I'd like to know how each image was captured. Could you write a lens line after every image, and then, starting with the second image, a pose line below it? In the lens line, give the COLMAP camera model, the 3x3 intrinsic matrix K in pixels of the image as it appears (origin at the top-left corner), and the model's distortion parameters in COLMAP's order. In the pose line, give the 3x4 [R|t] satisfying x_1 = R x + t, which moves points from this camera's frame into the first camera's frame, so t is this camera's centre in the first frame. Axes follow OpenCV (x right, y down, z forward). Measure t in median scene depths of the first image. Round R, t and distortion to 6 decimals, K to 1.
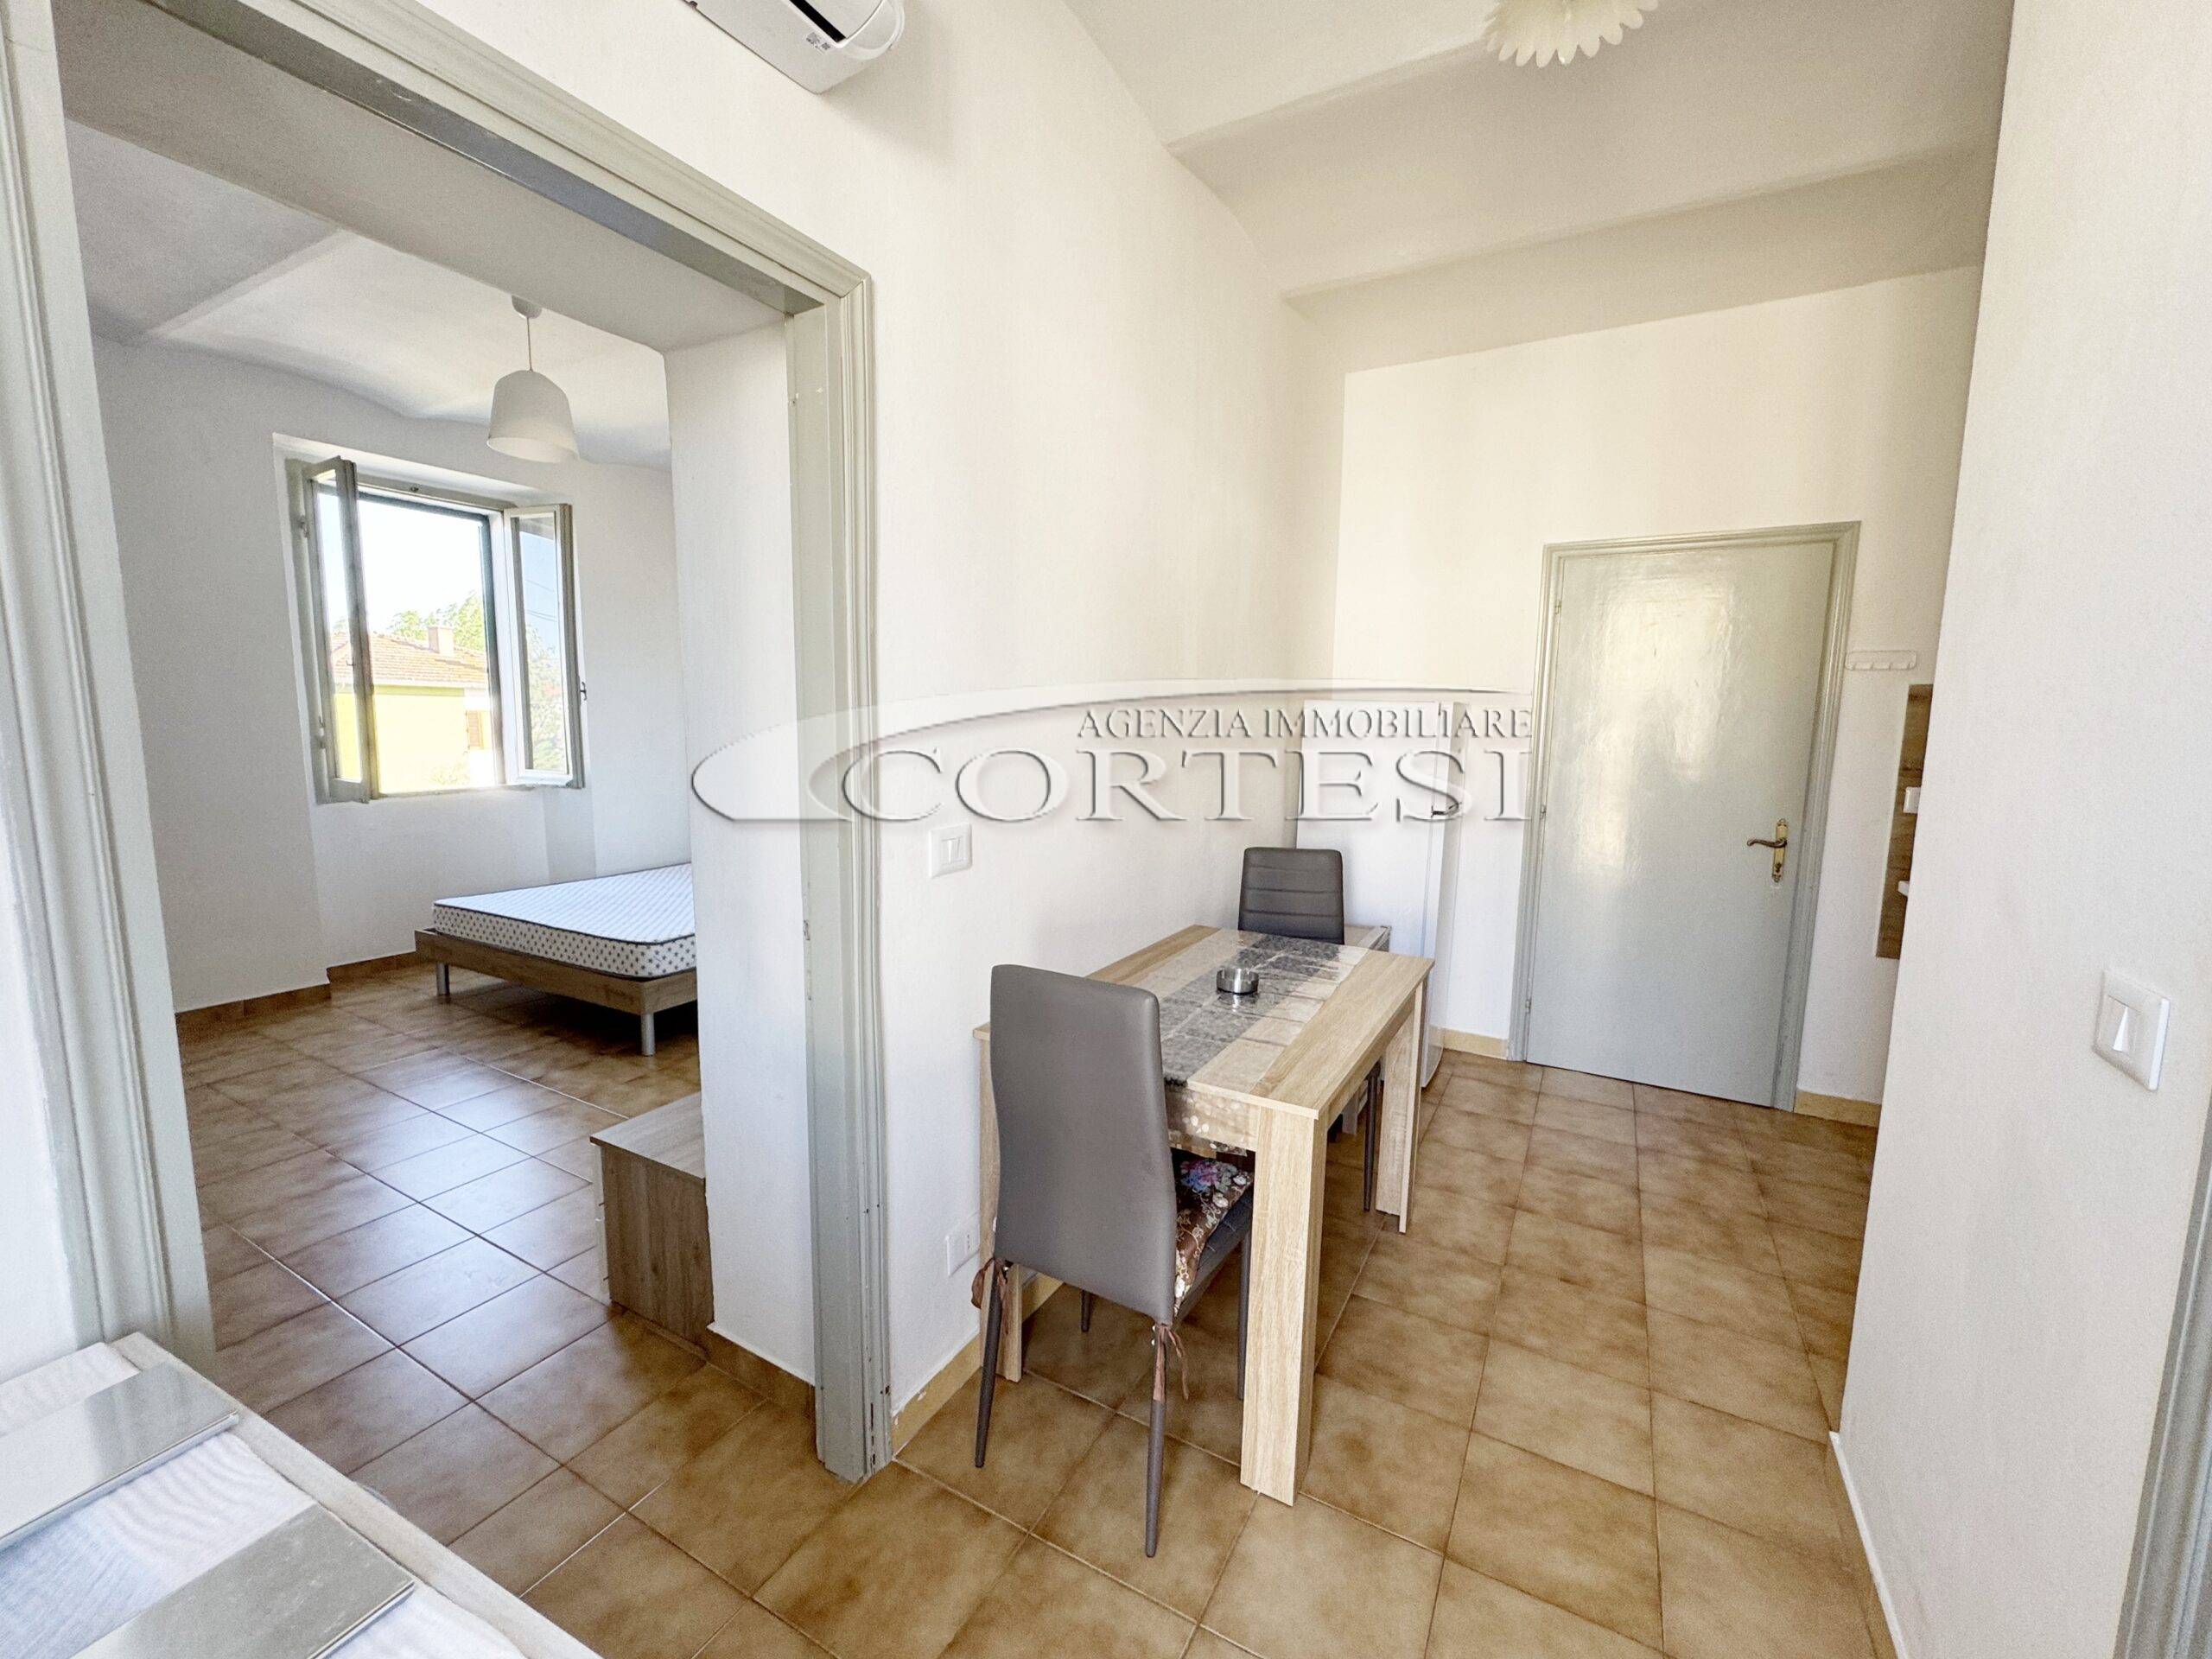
lens RADIAL K [[900.9, 0, 1106.0], [0, 900.9, 829.5], [0, 0, 1]] dist [-0.001592, -0.000149]
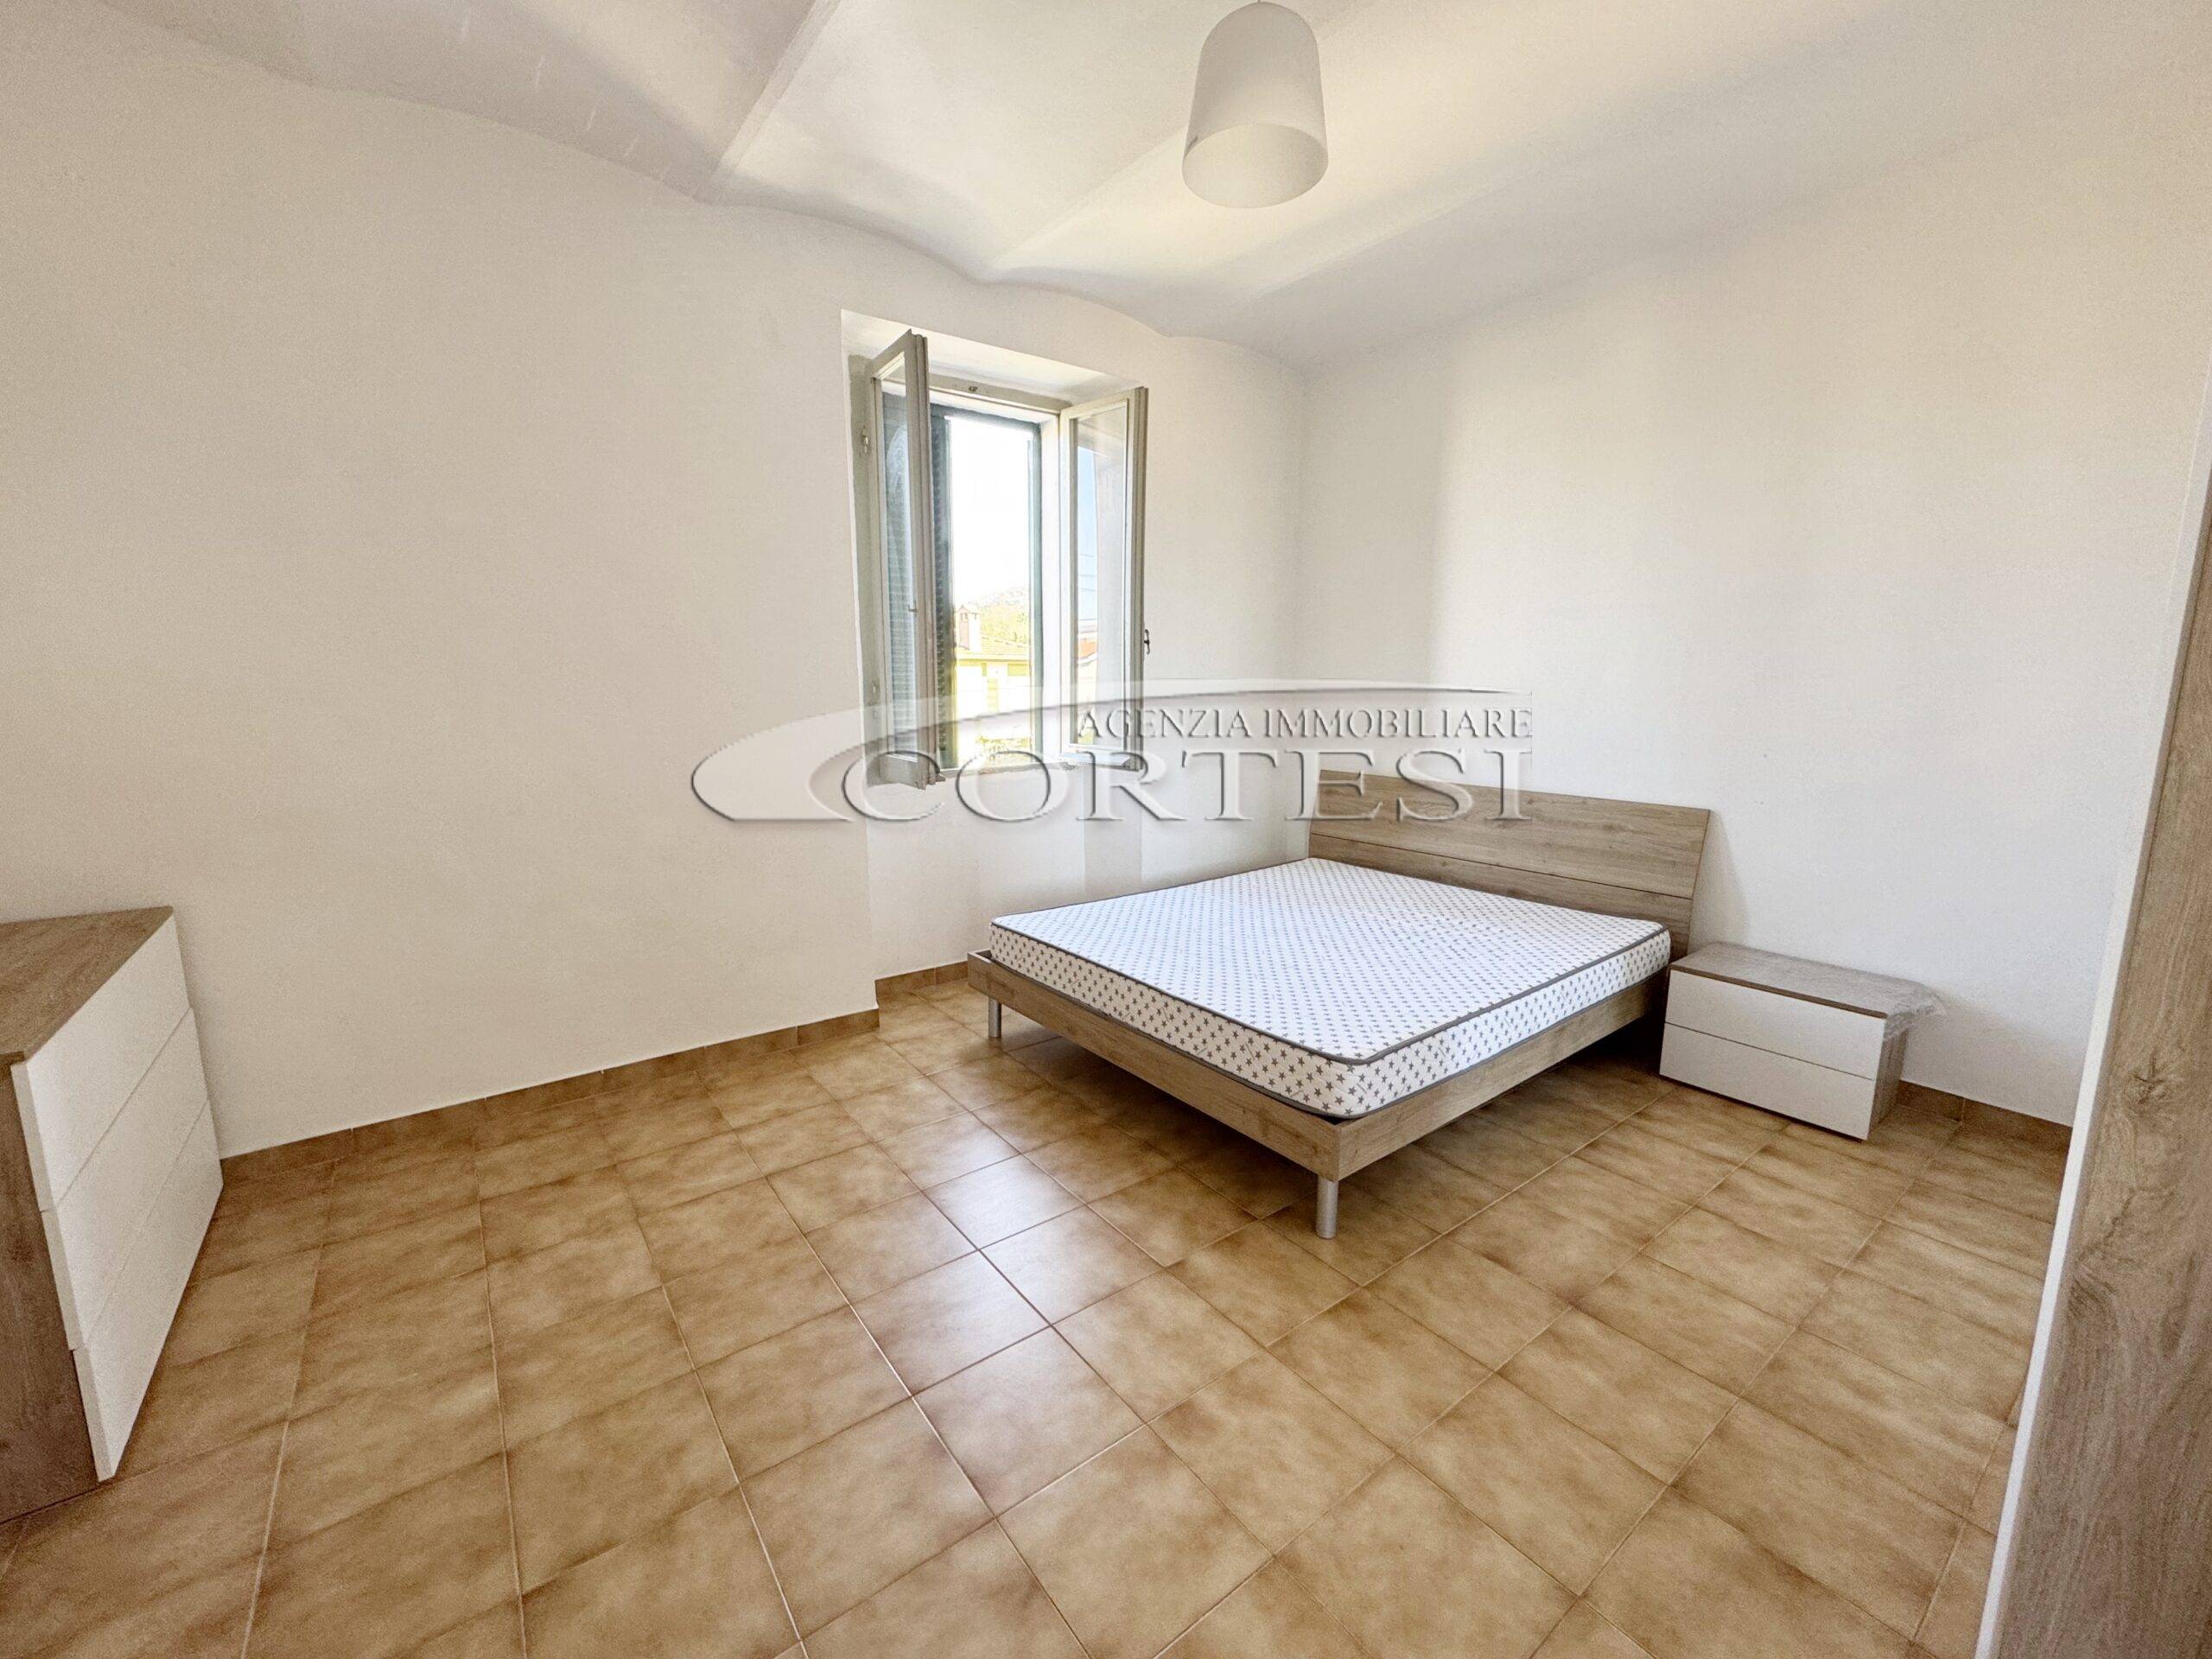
lens RADIAL K [[900.9, 0, 1106.0], [0, 900.9, 829.5], [0, 0, 1]] dist [-0.001592, -0.000149]
pose [[0.914747, 0.051642, -0.400713, -0.395268], [-0.035327, 0.998222, 0.048003, -0.041154], [0.402480, -0.029754, 0.914945, 0.379926]]
